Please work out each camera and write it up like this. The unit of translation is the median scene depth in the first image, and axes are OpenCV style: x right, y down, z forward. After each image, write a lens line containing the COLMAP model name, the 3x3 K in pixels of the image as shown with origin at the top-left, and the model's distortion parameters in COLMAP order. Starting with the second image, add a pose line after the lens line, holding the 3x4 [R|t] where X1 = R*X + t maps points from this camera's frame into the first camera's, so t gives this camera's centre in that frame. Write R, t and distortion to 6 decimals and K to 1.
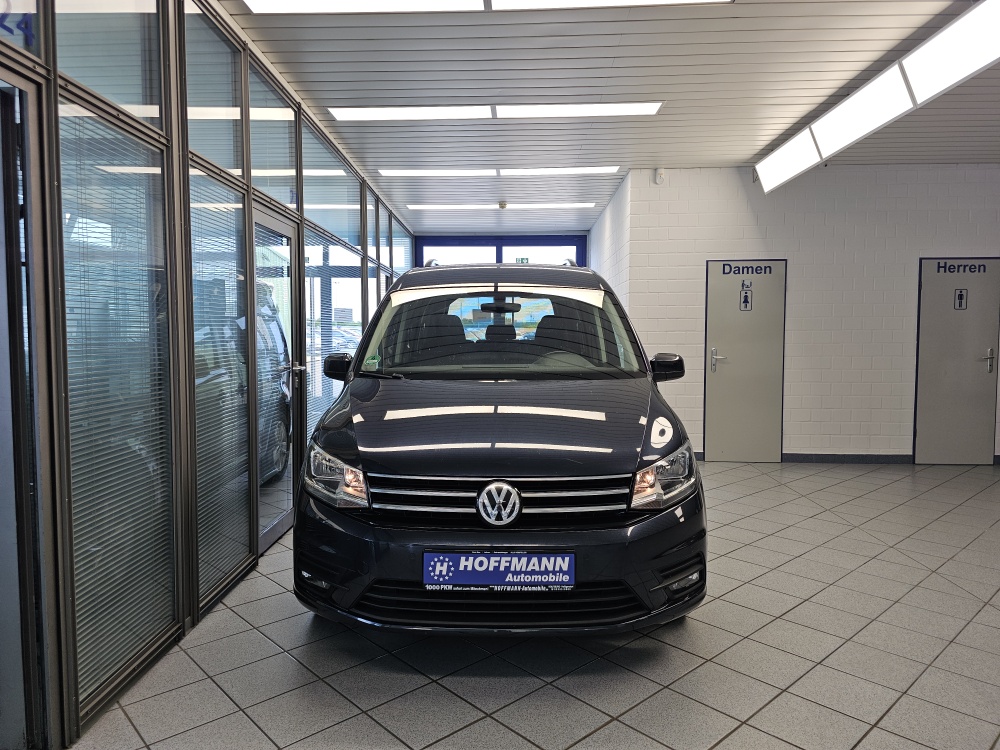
lens RADIAL K [[668.9, 0, 504.4], [0, 668.9, 367.5], [0, 0, 1]] dist [0.050940, -0.061677]
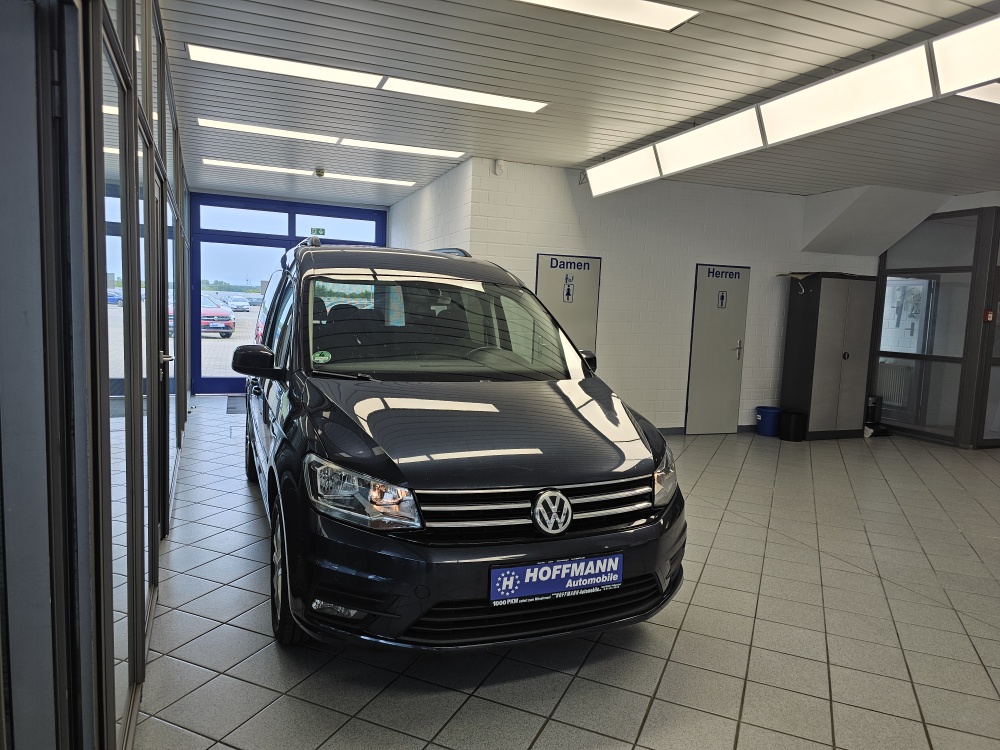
lens RADIAL K [[665.0, 0, 500.0], [0, 665.0, 375.0], [0, 0, 1]] dist [0.080886, -0.100396]
pose [[0.914458, -0.003648, 0.404663, -0.501572], [-0.019466, 0.998405, 0.052990, -0.058262], [-0.404211, -0.056335, 0.912929, 0.123068]]
